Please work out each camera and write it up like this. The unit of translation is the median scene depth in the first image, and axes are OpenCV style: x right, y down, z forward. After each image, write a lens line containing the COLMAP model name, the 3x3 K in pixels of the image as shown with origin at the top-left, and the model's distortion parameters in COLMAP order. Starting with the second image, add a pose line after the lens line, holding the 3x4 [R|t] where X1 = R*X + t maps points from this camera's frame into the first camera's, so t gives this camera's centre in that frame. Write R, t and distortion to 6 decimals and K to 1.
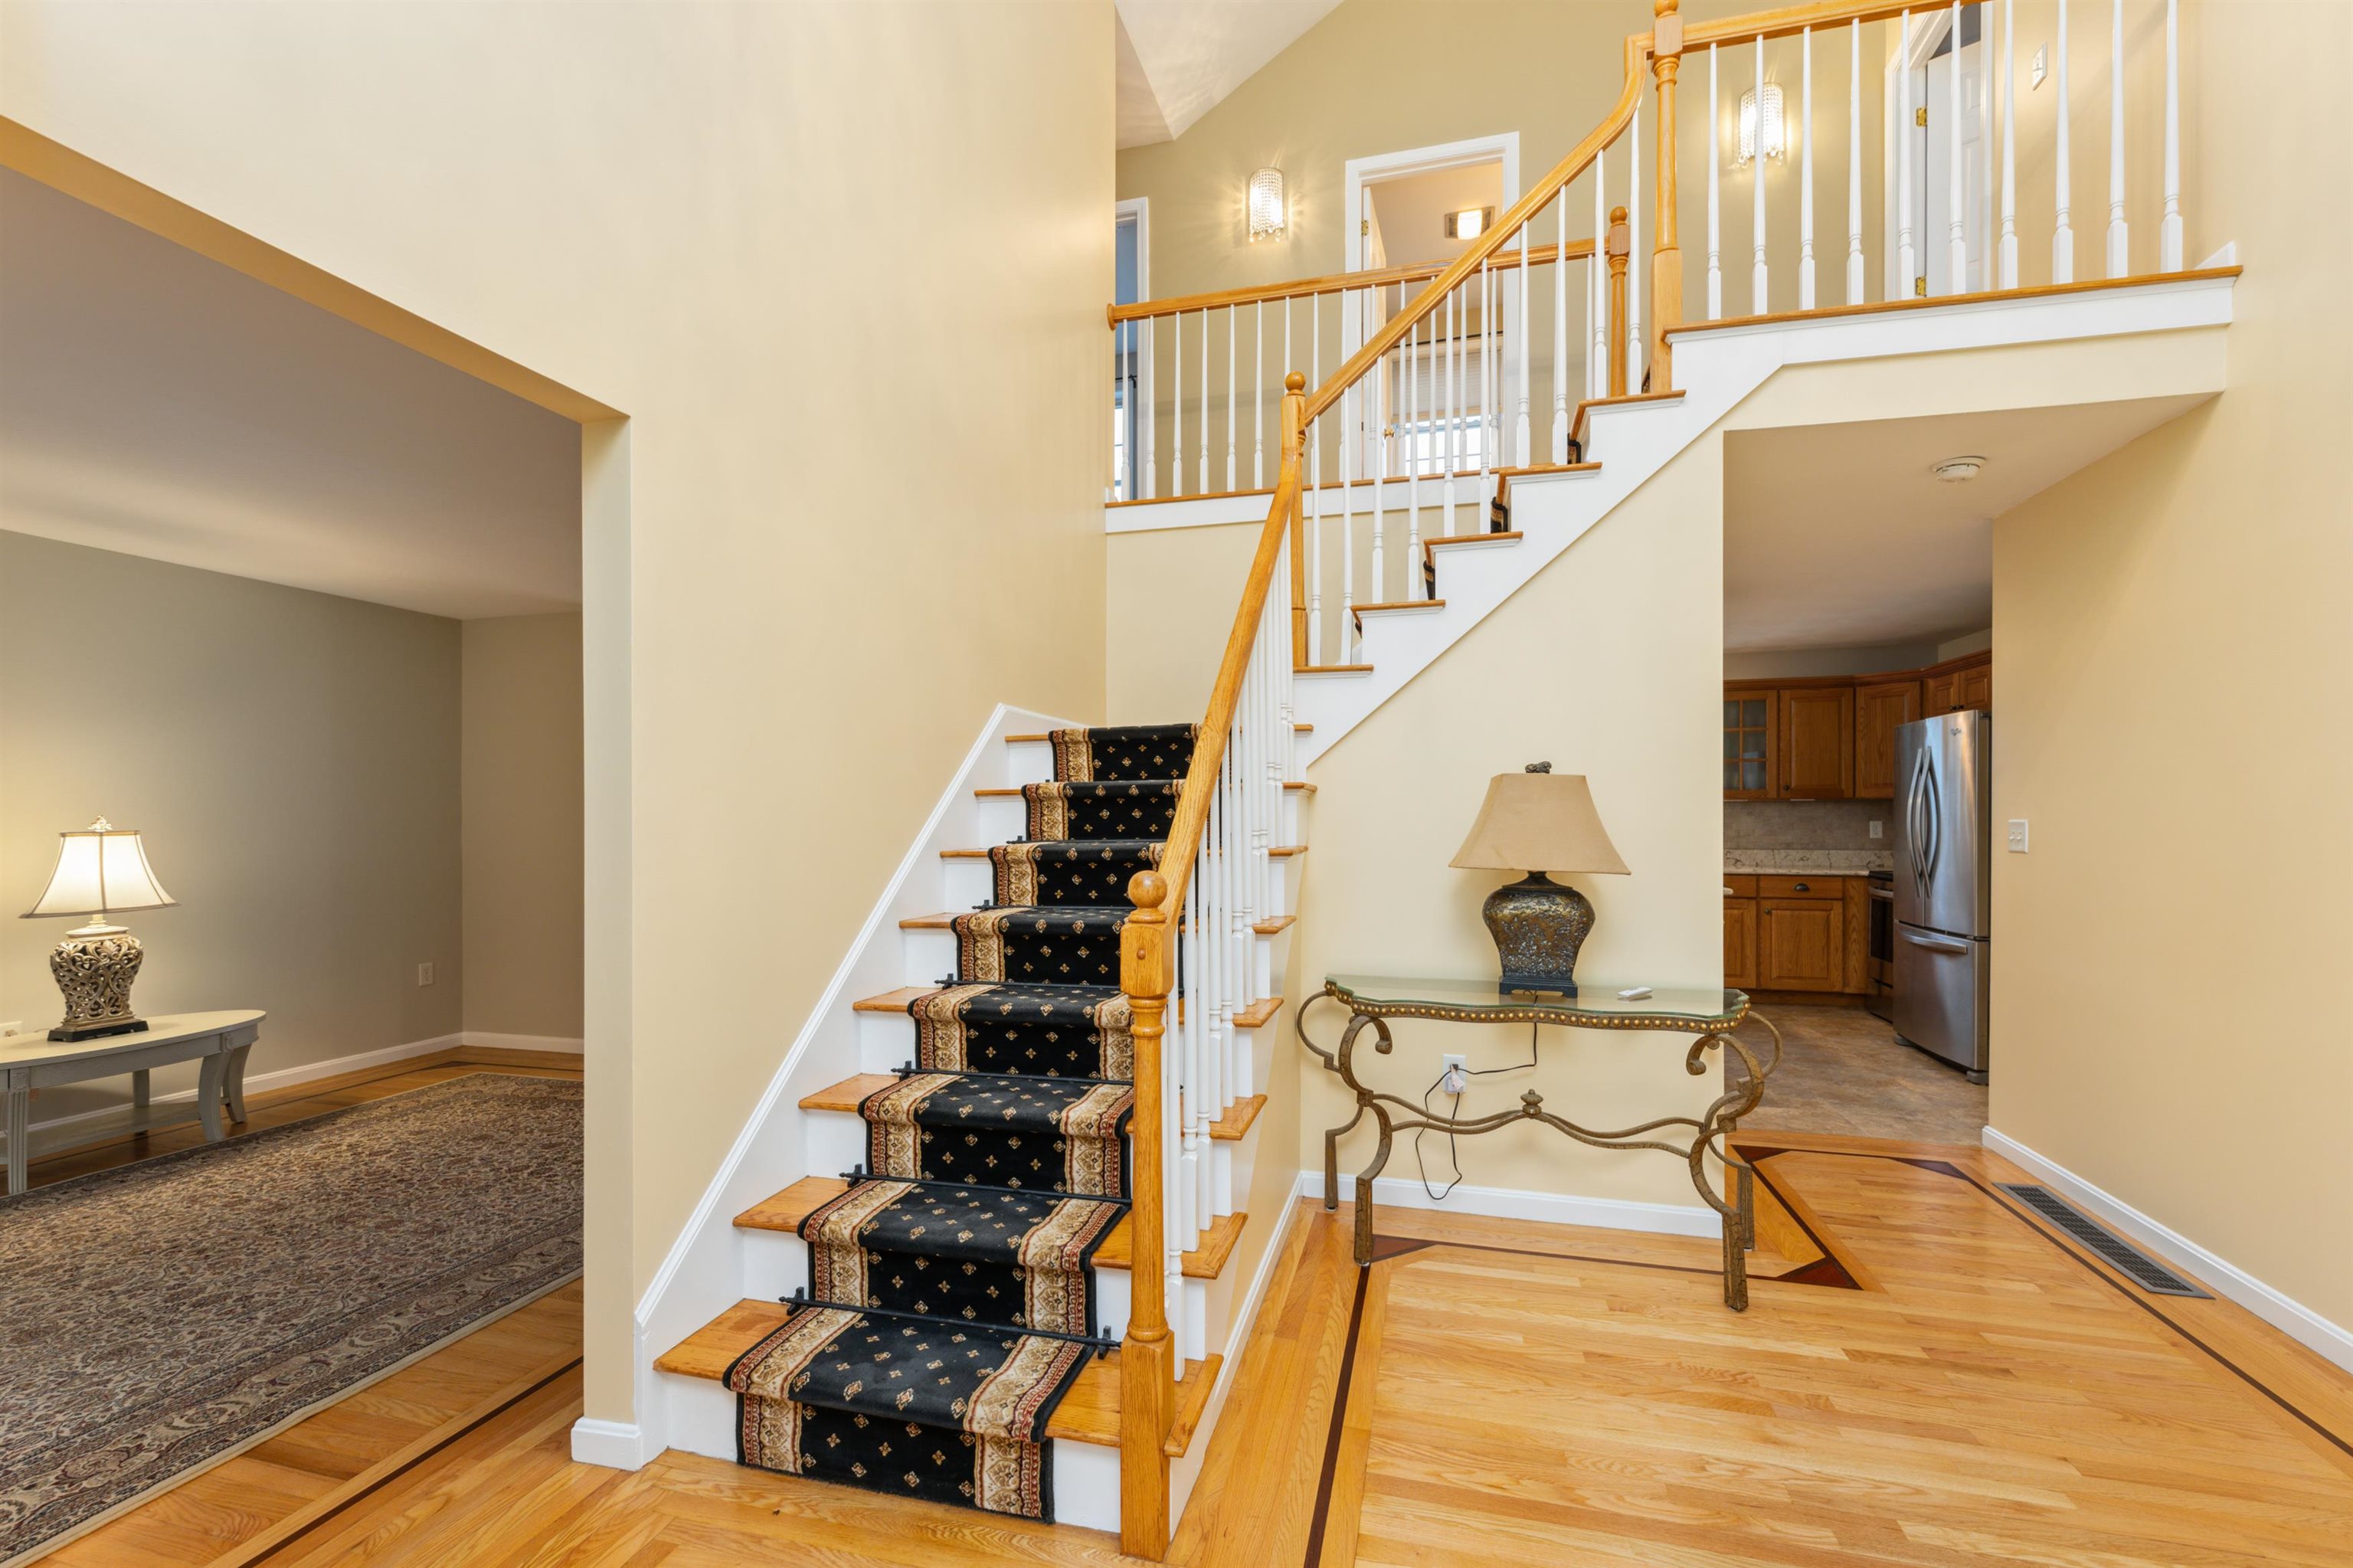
lens RADIAL K [[990.2, 0, 1183.4], [0, 990.2, 817.7], [0, 0, 1]] dist [-0.001829, -0.000180]
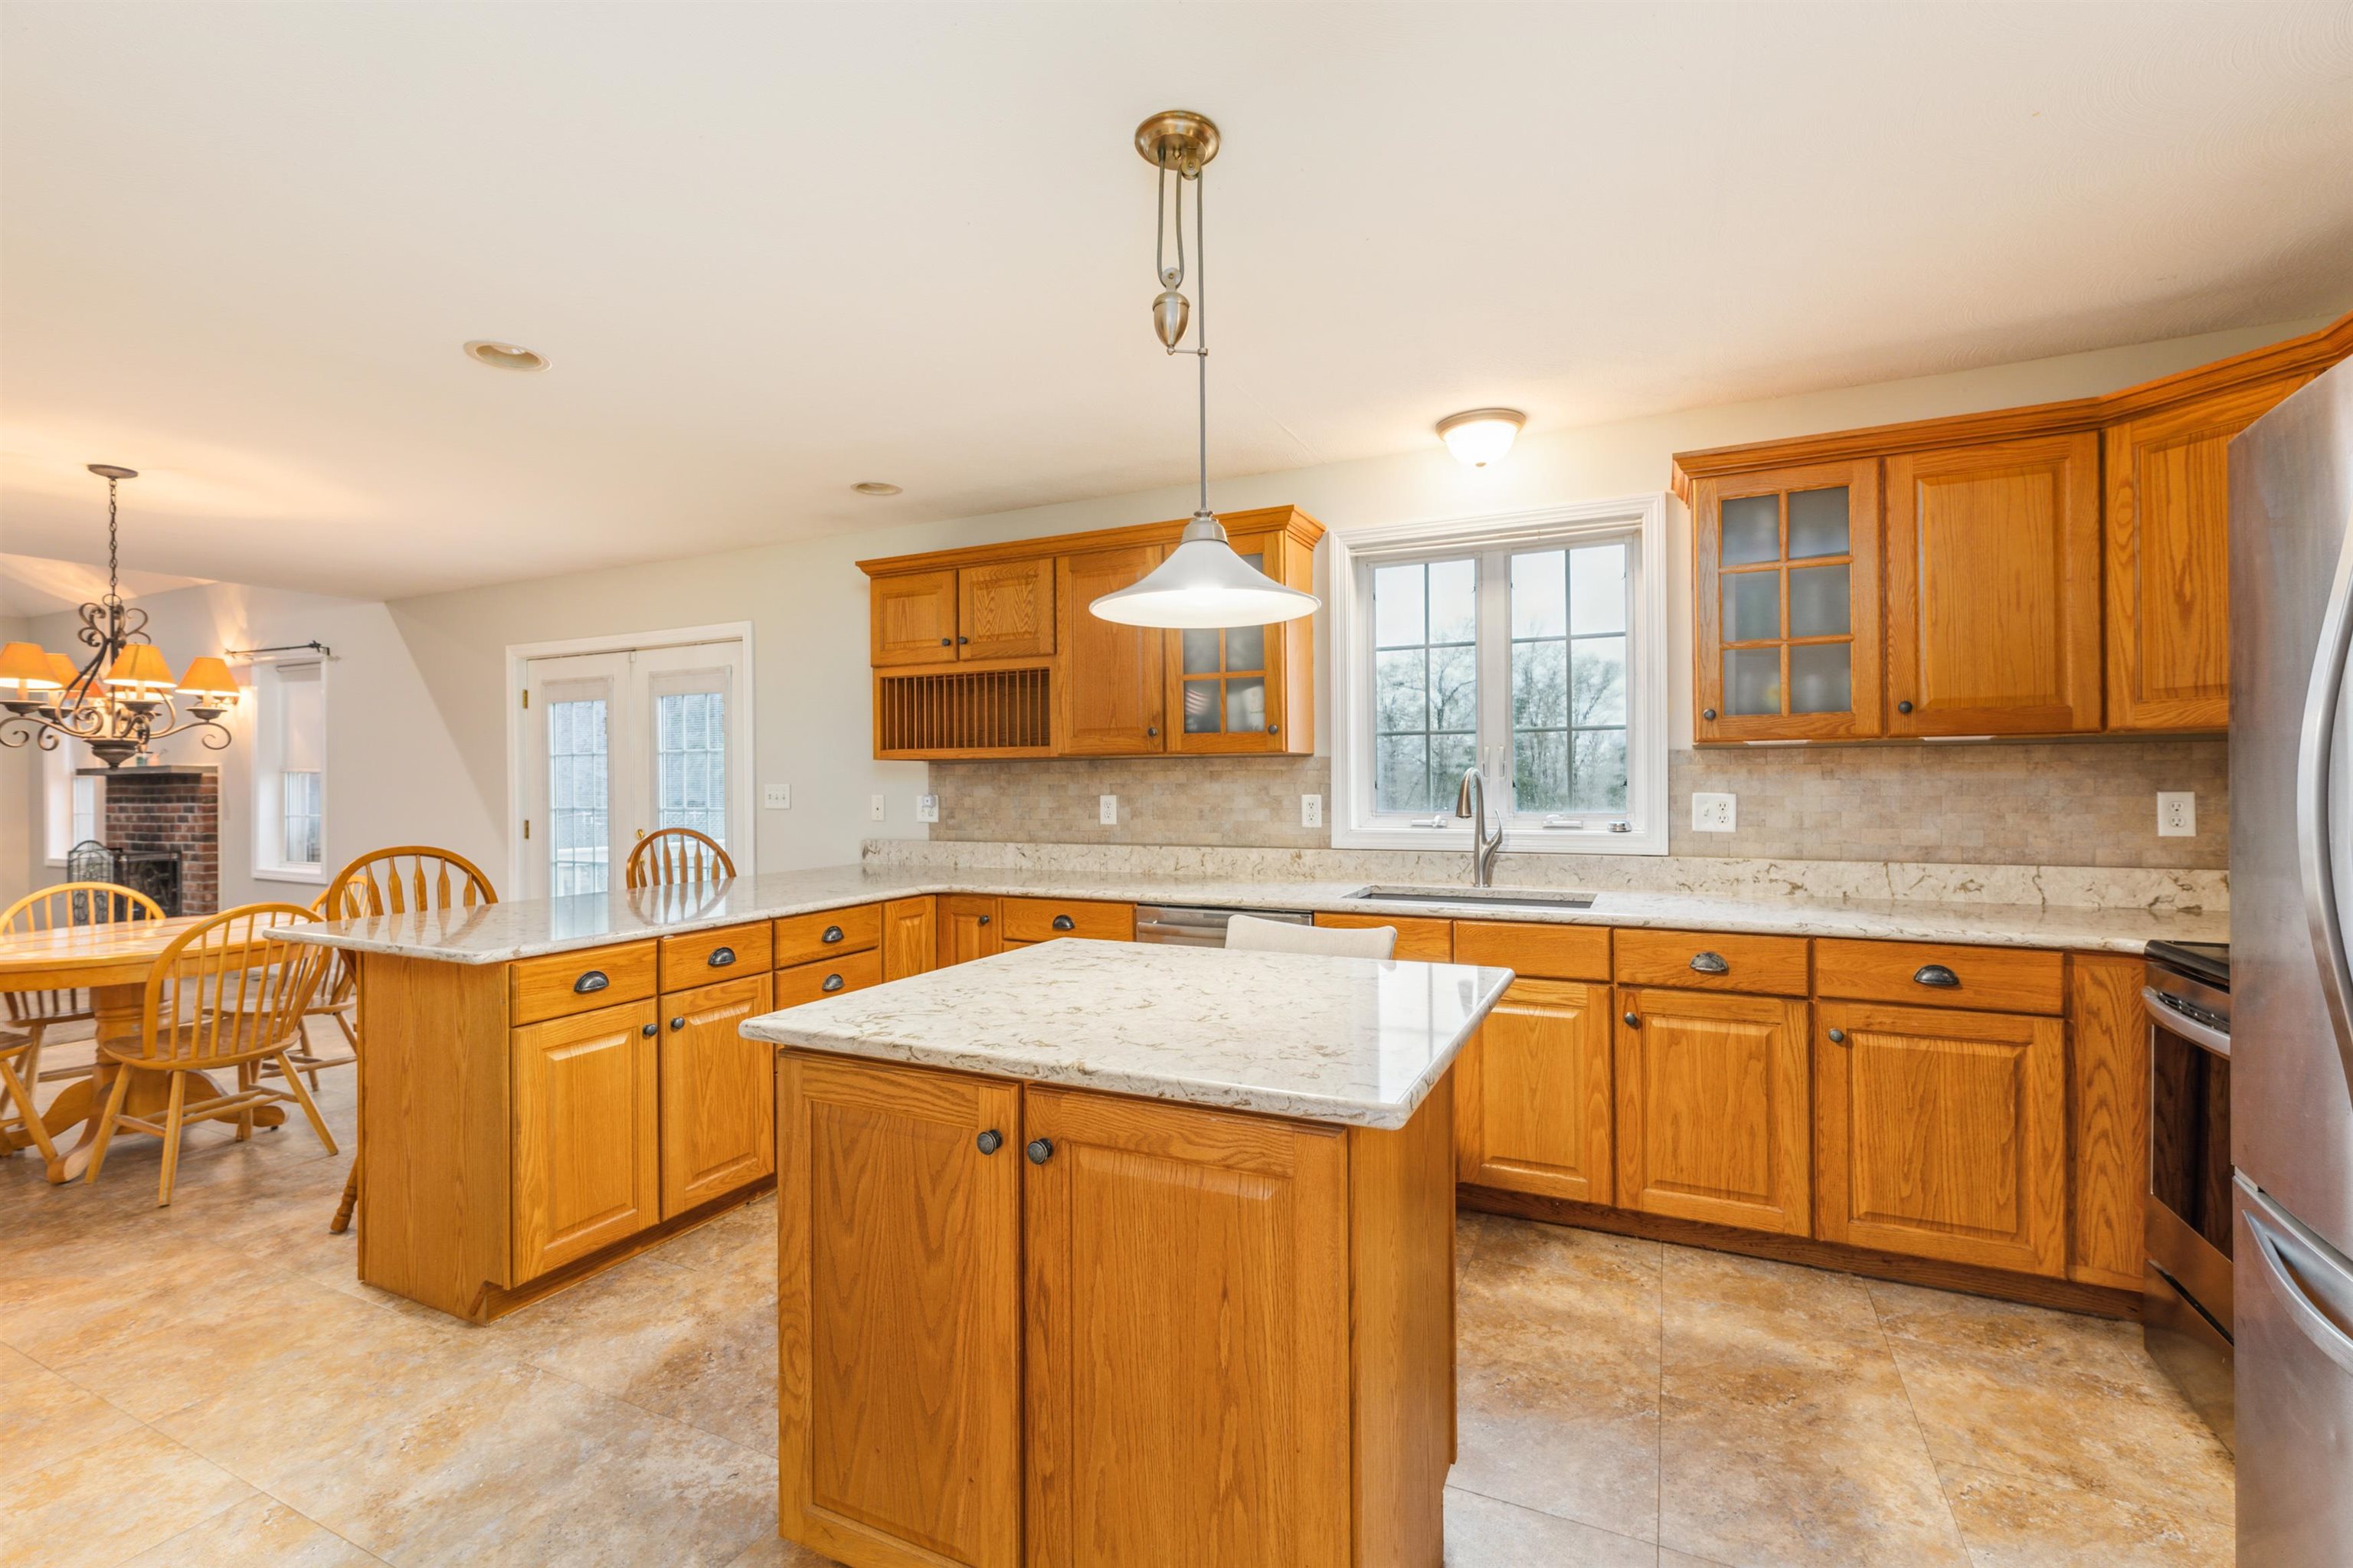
lens RADIAL K [[1019.1, 0, 1182.5], [0, 1019.1, 774.3], [0, 0, 1]] dist [0.000958, 0.000131]
pose [[0.984726, -0.004399, -0.174058, 0.723630], [0.002888, 0.999956, -0.008930, -0.002345], [0.174090, 0.008291, 0.984695, 1.008823]]
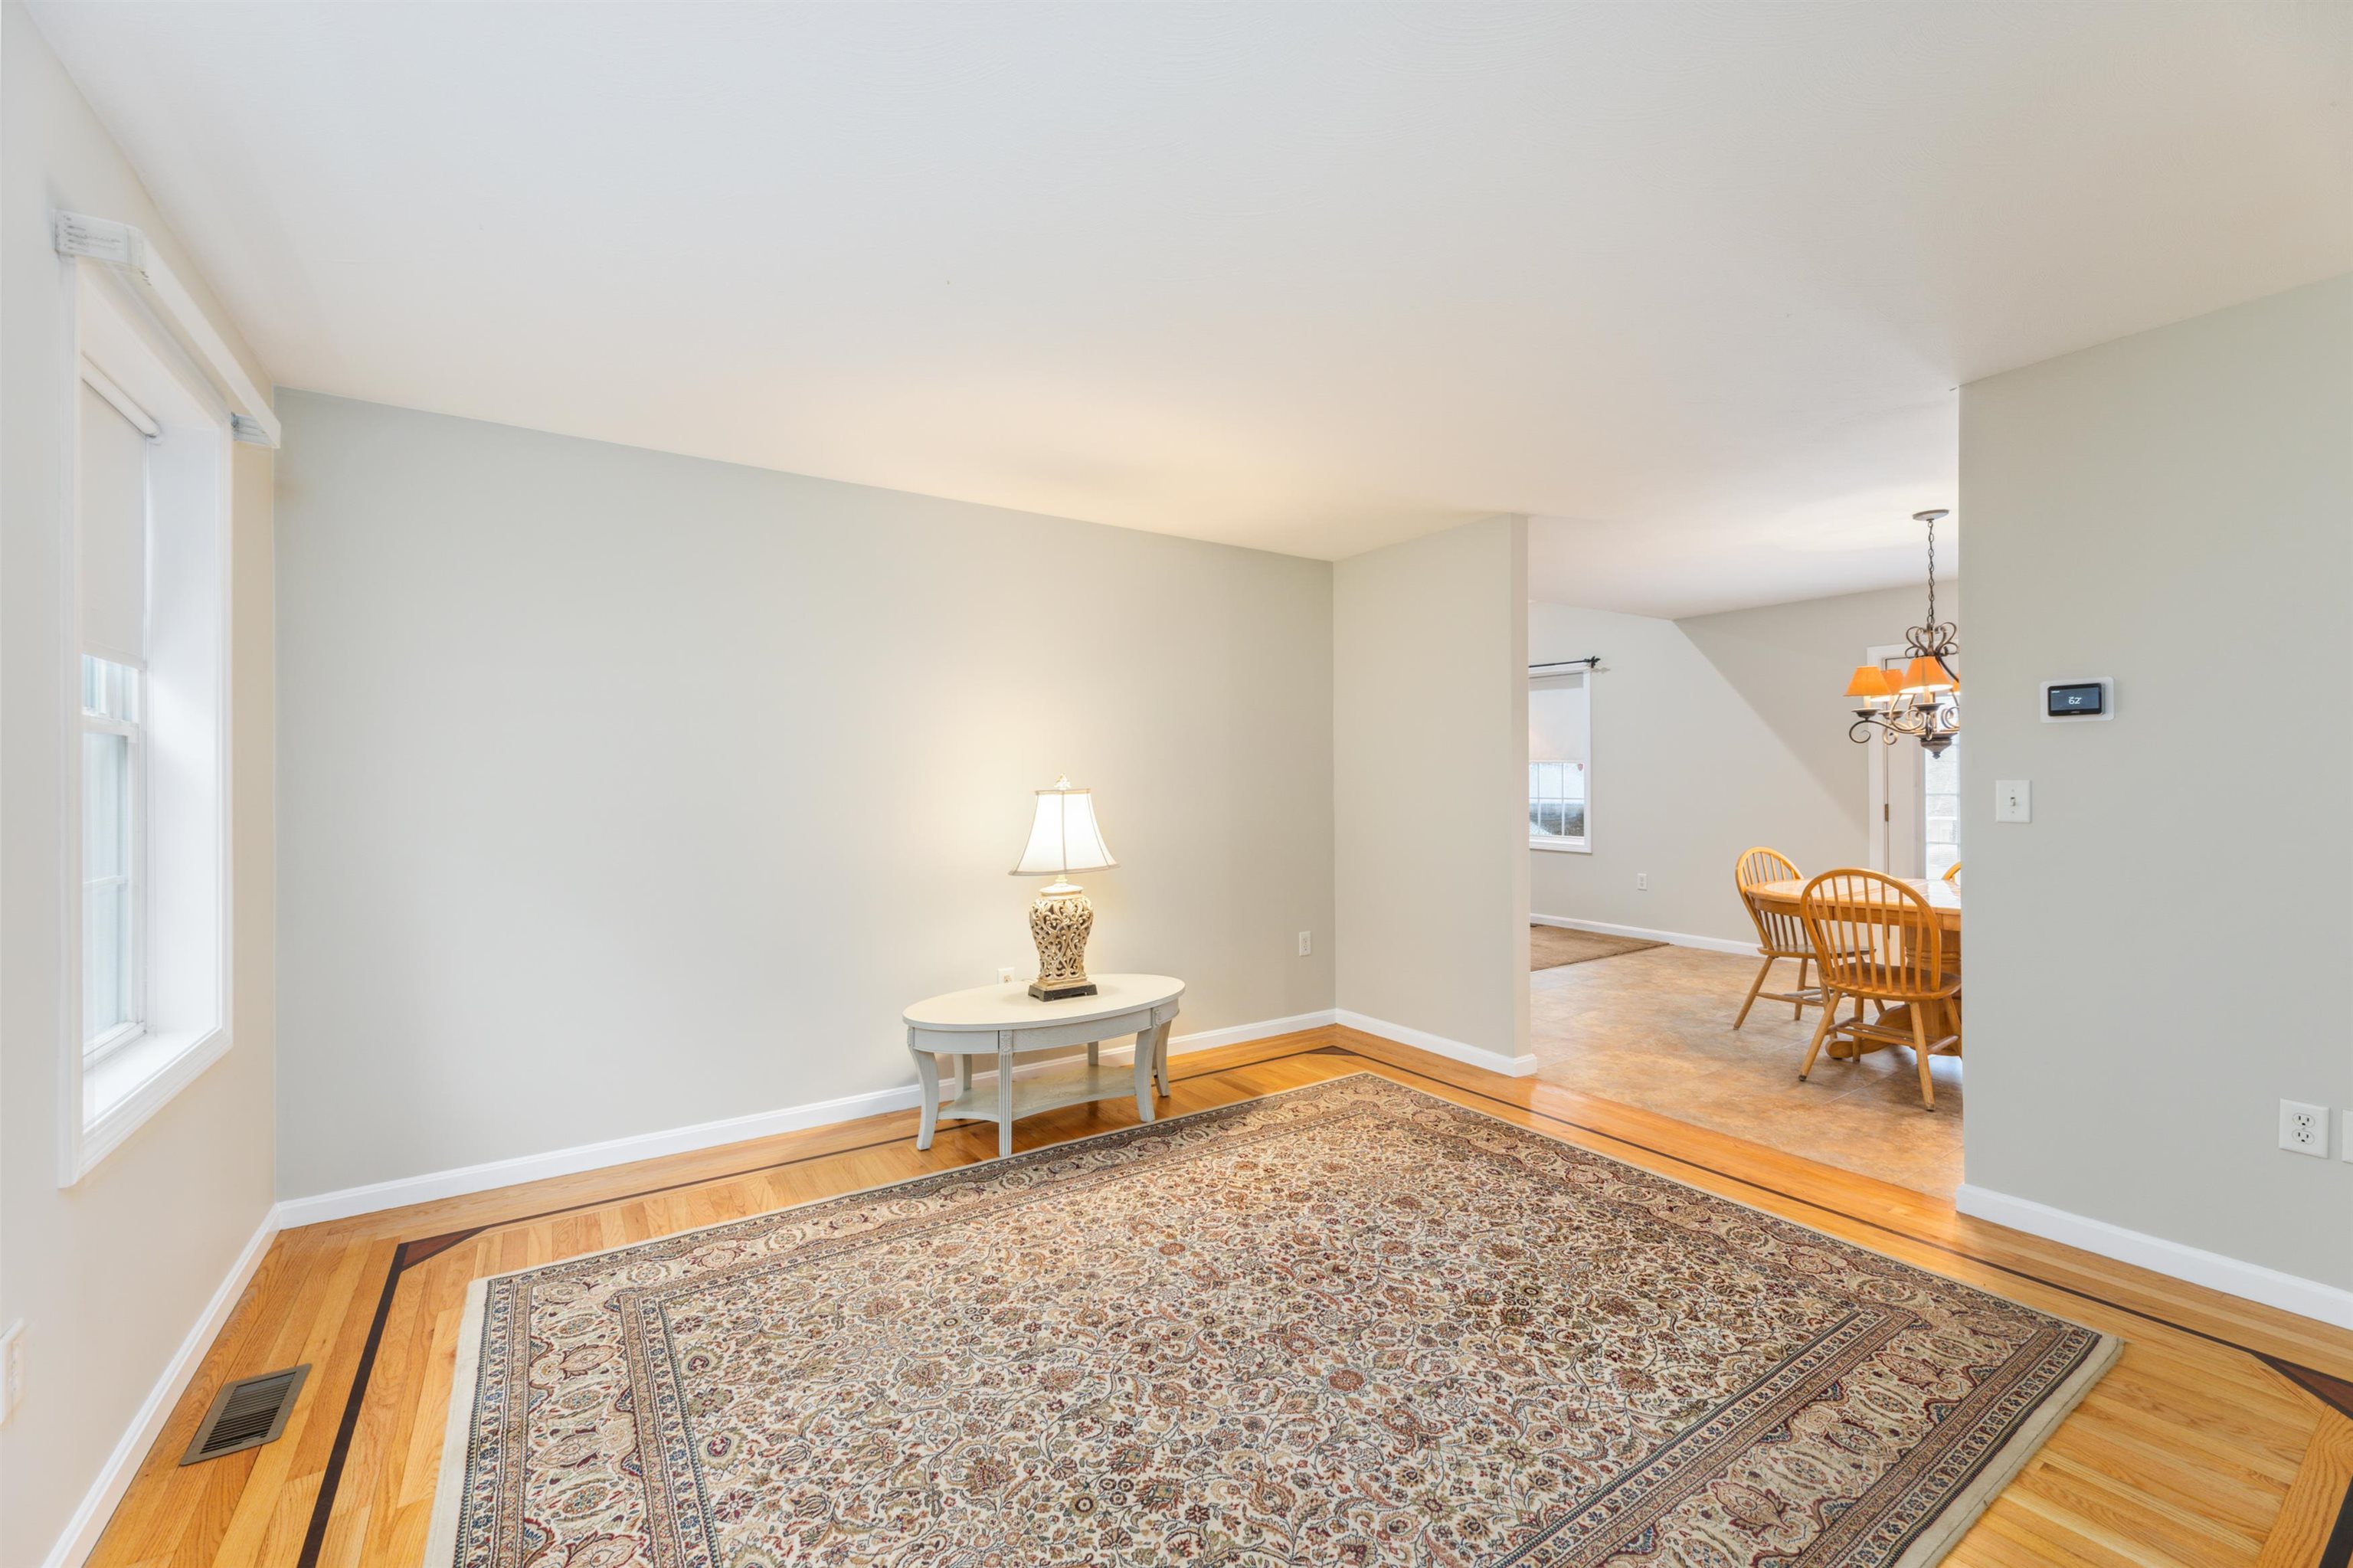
lens RADIAL K [[947.6, 0, 1183.5], [0, 947.6, 775.4], [0, 0, 1]] dist [-0.001021, -0.000078]
pose [[0.751701, -0.003487, -0.659494, -0.383277], [0.002503, 0.999994, -0.002435, 0.002264], [0.659499, 0.000179, 0.751705, 0.369178]]
